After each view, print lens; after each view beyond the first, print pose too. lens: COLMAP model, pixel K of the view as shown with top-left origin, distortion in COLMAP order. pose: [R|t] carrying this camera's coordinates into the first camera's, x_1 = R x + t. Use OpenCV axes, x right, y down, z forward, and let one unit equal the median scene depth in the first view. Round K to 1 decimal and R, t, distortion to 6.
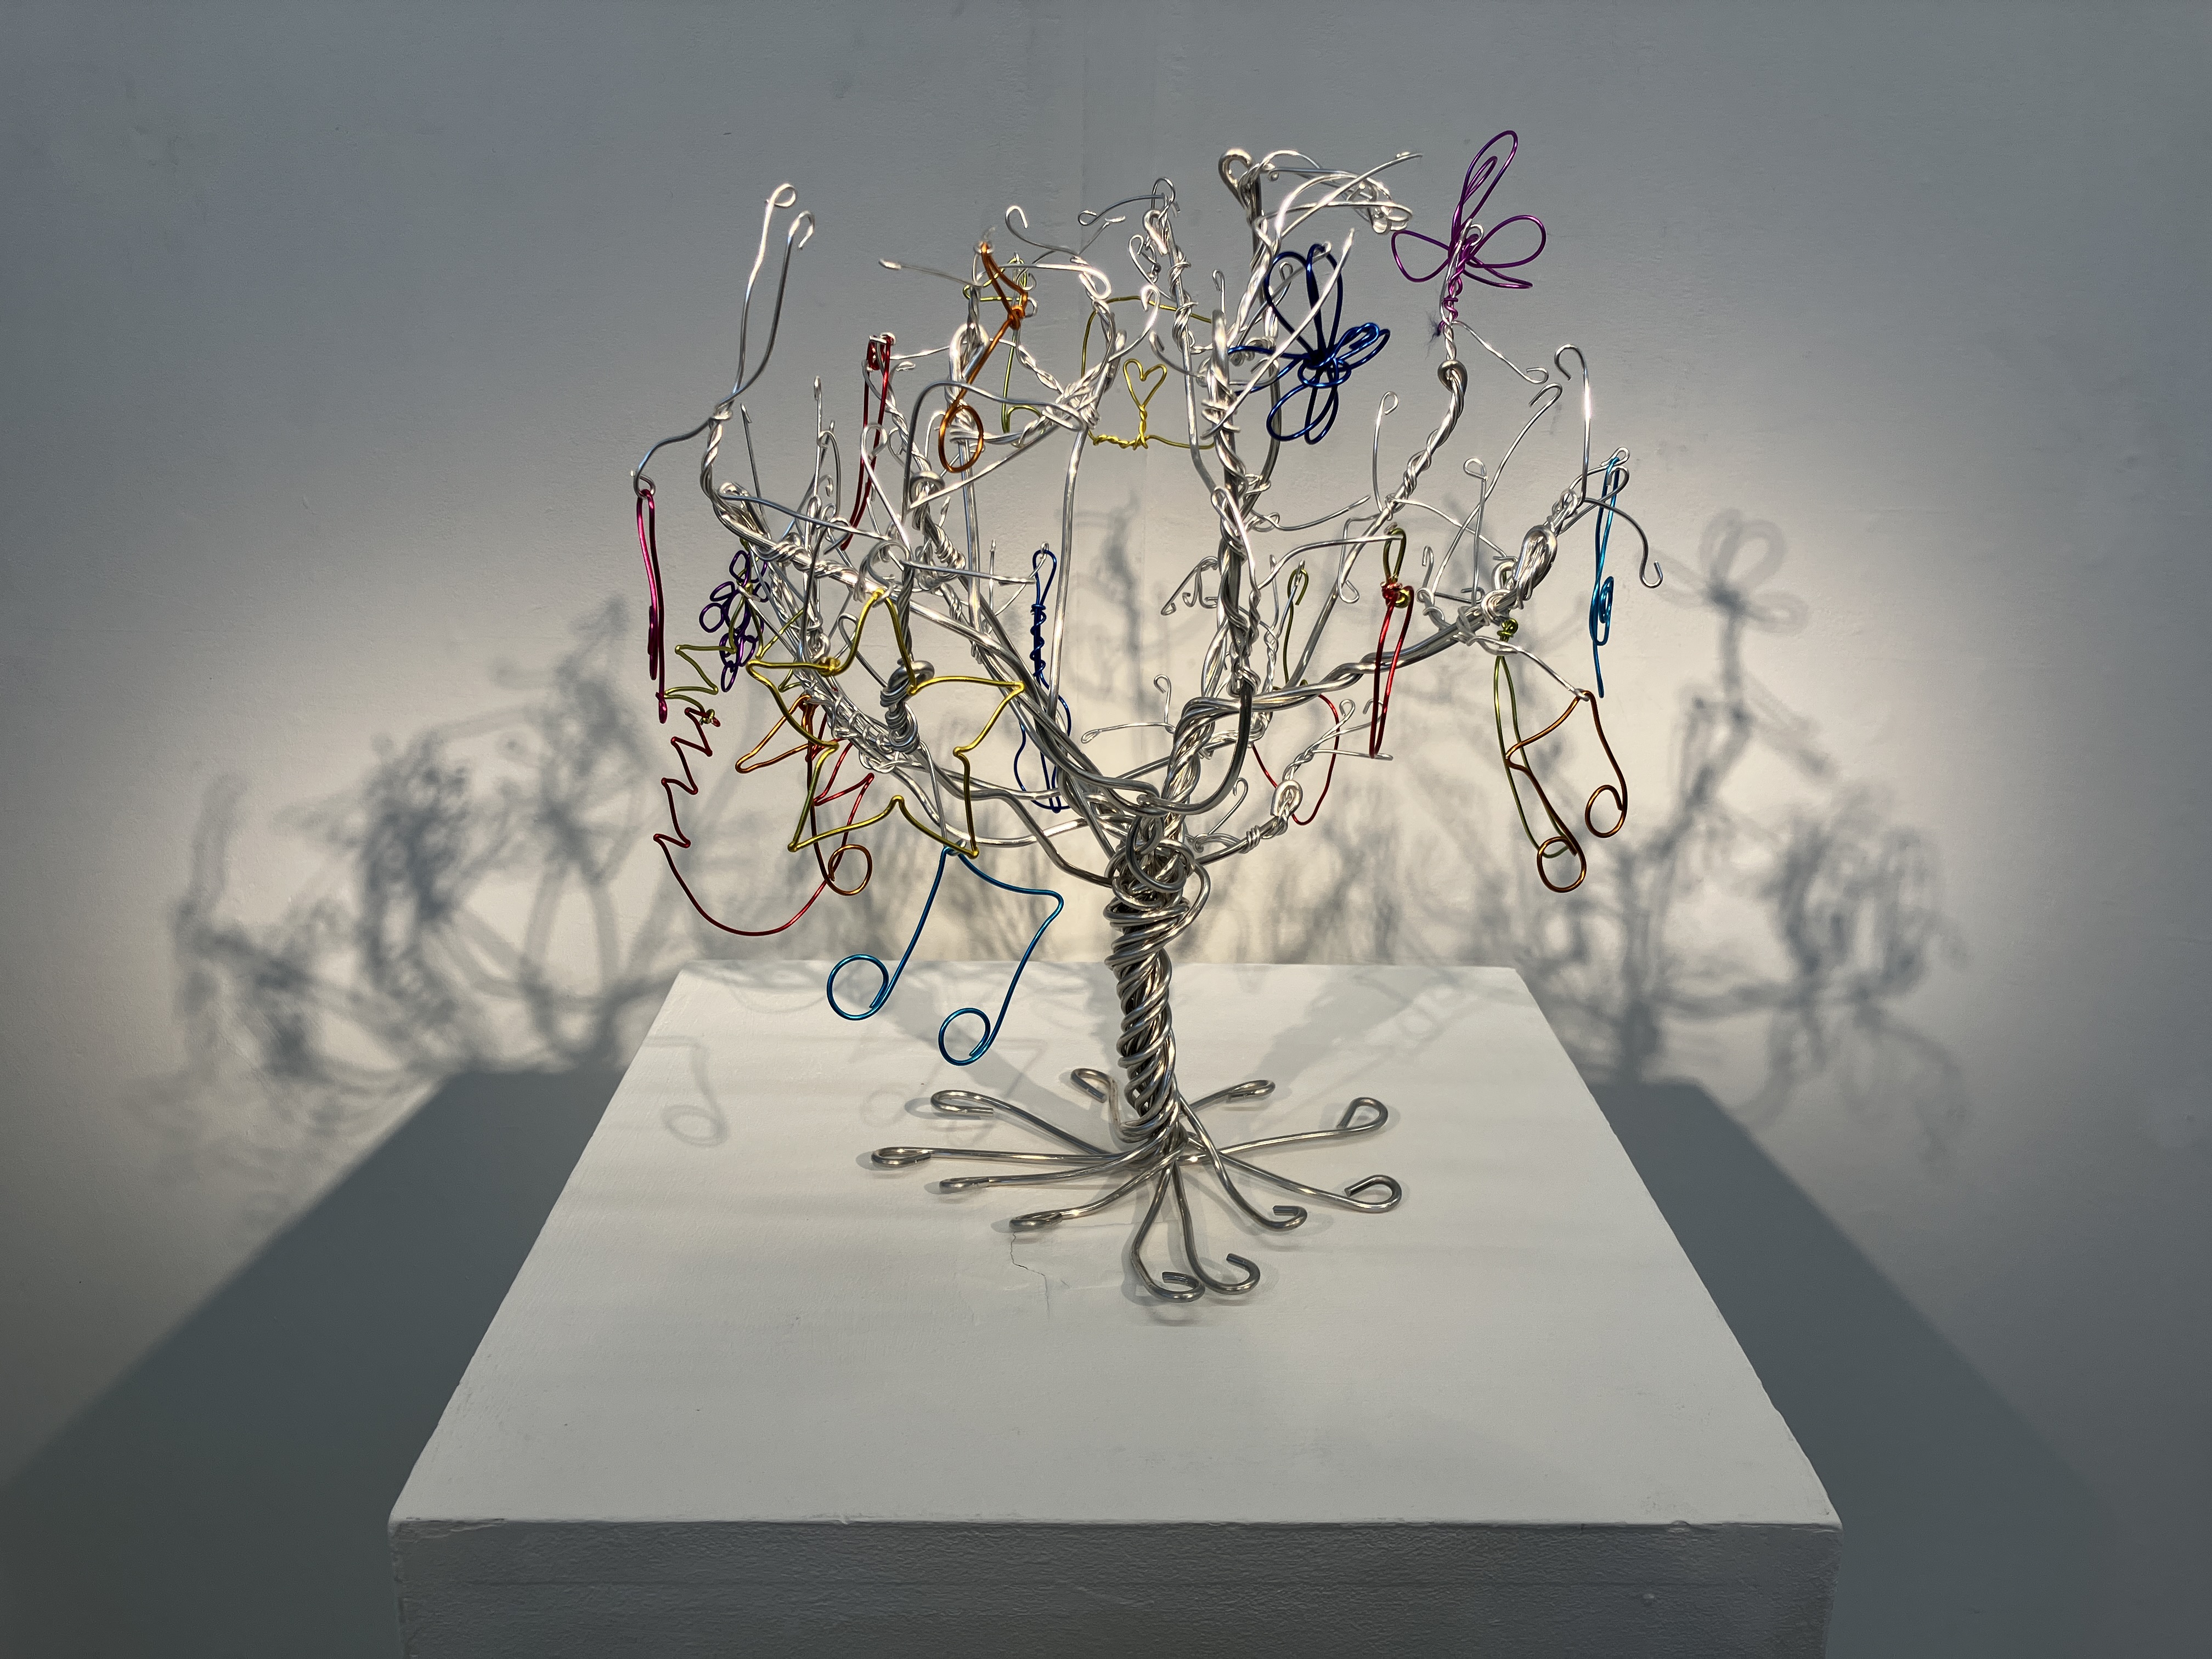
lens RADIAL K [[1816.0, 0, 1105.0], [0, 1816.0, 829.6], [0, 0, 1]] dist [0.001706, 0.000461]
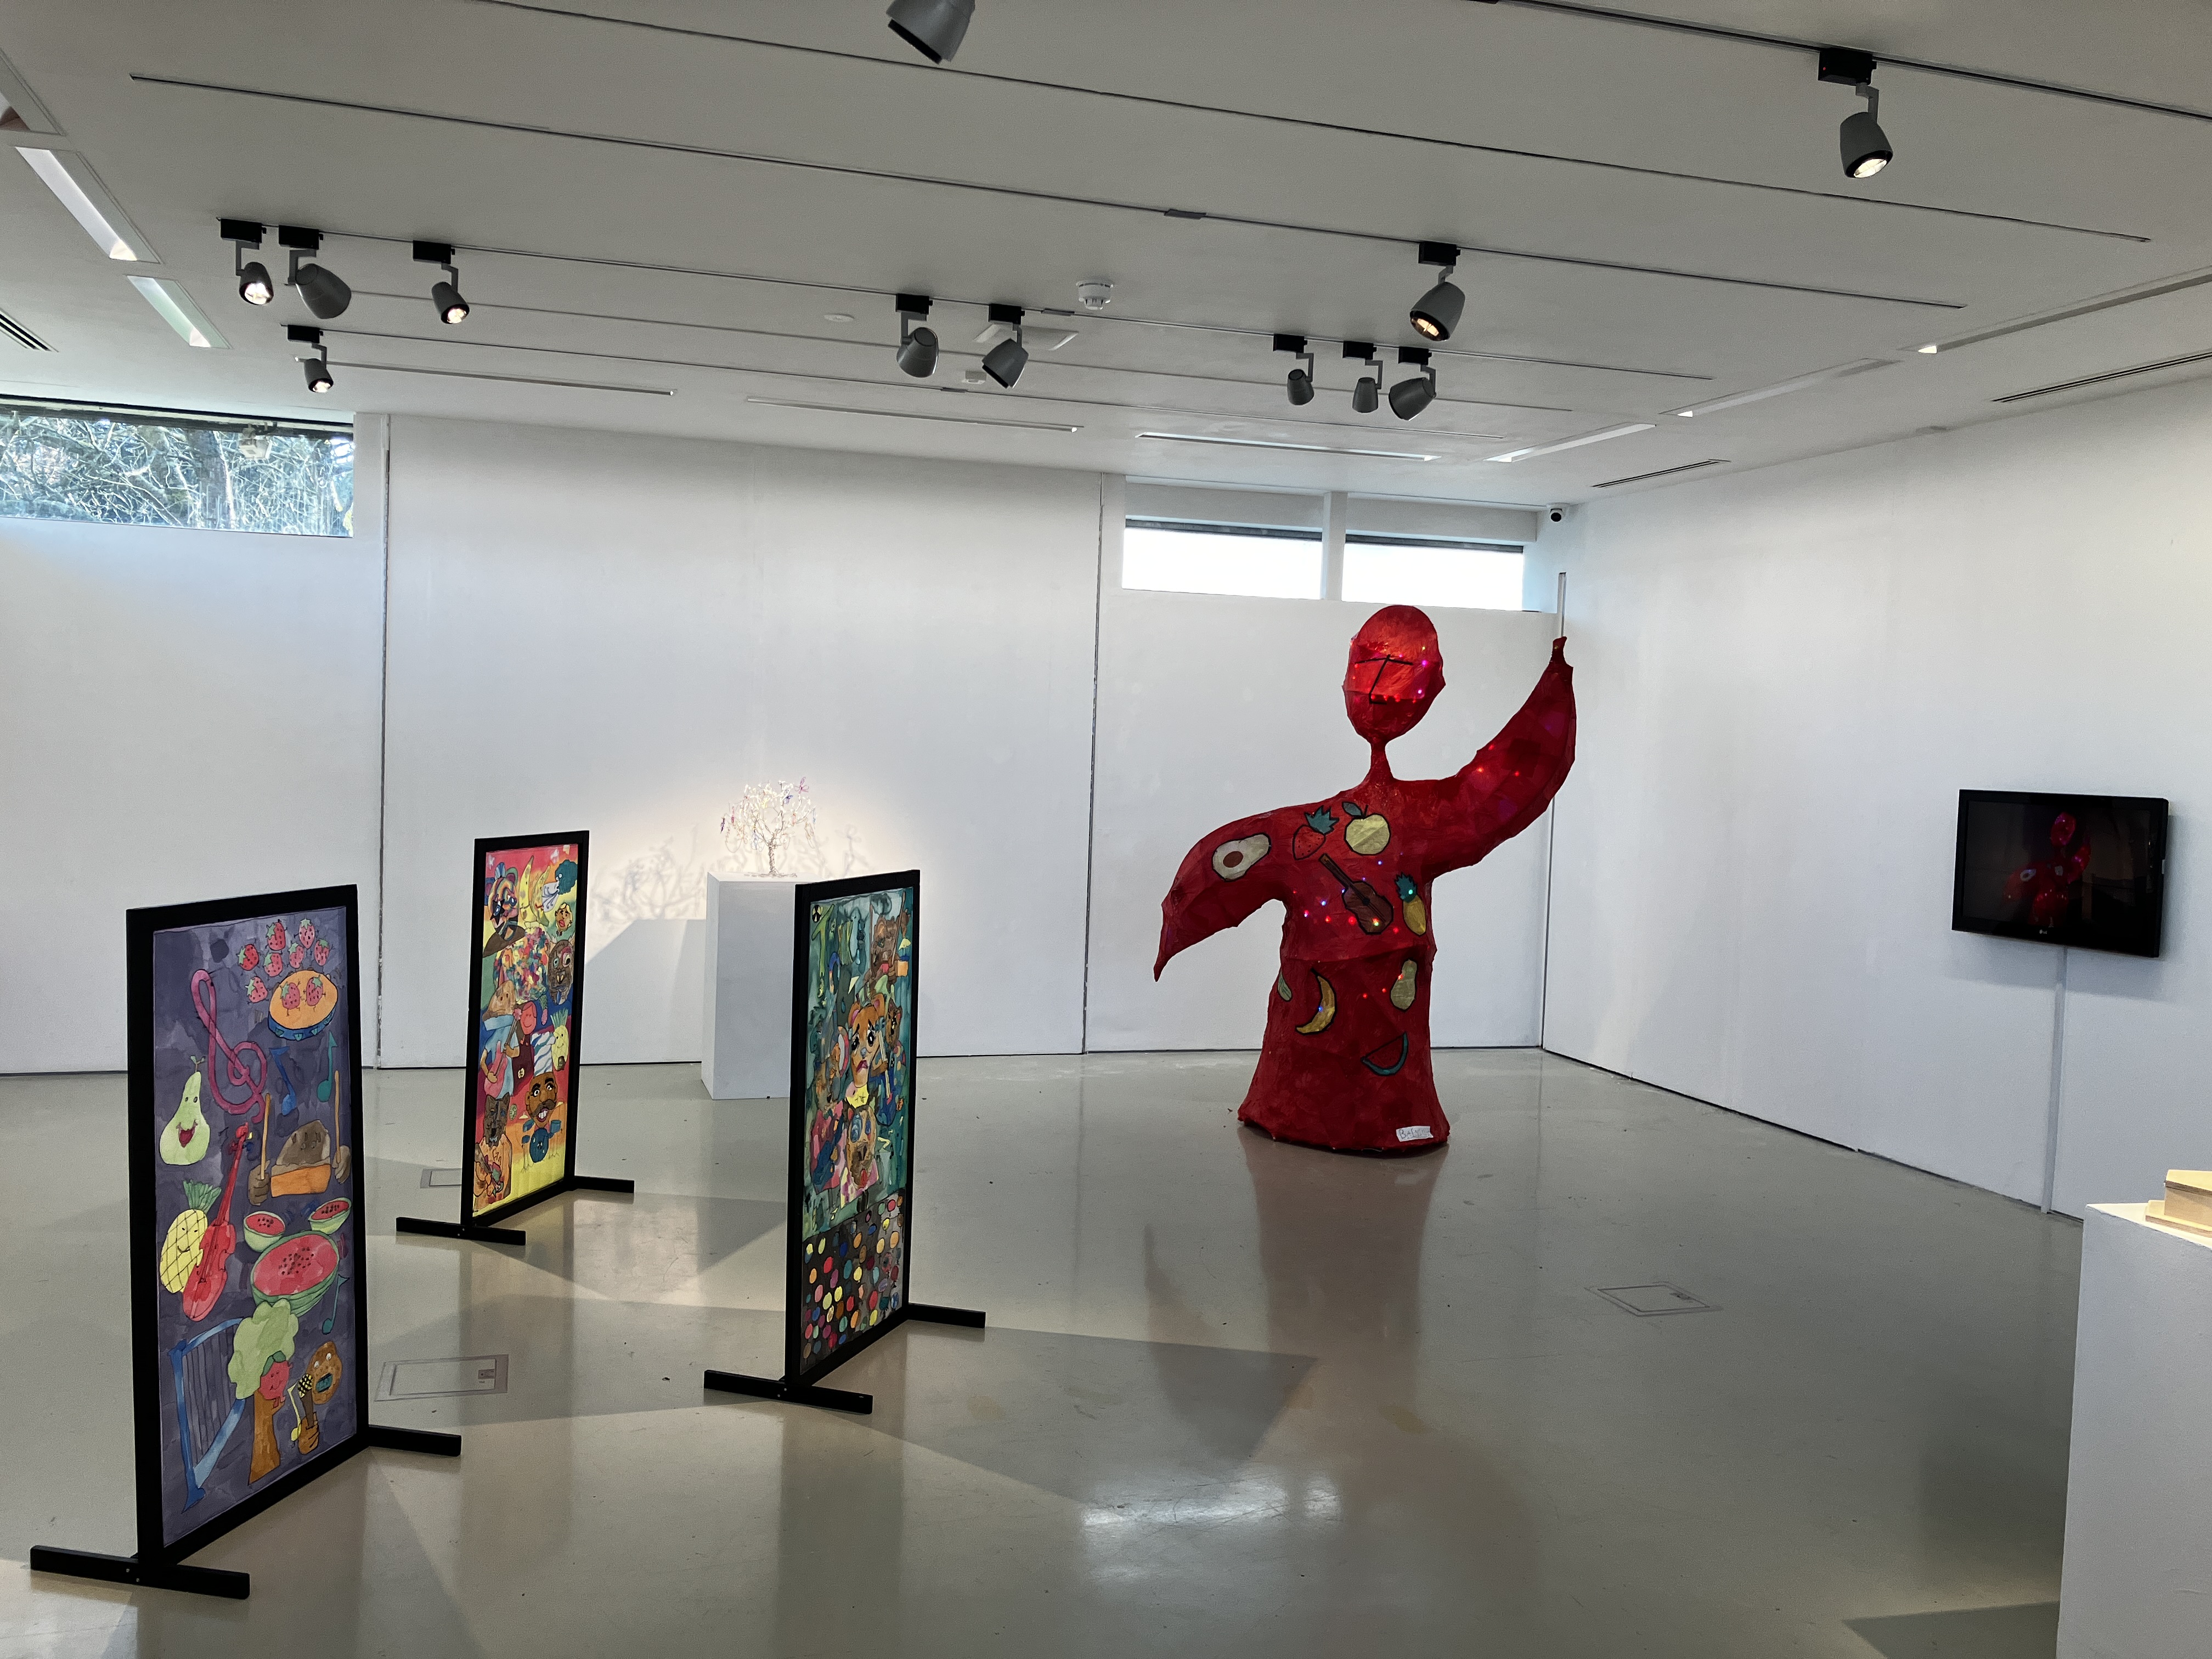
lens RADIAL K [[1816.0, 0, 1104.5], [0, 1816.0, 830.0], [0, 0, 1]] dist [0.001706, 0.000461]
pose [[0.953829, 0.007113, 0.300266, -0.688167], [0.068570, 0.968160, -0.240757, 1.380557], [-0.292418, 0.250230, 0.922972, -4.931551]]
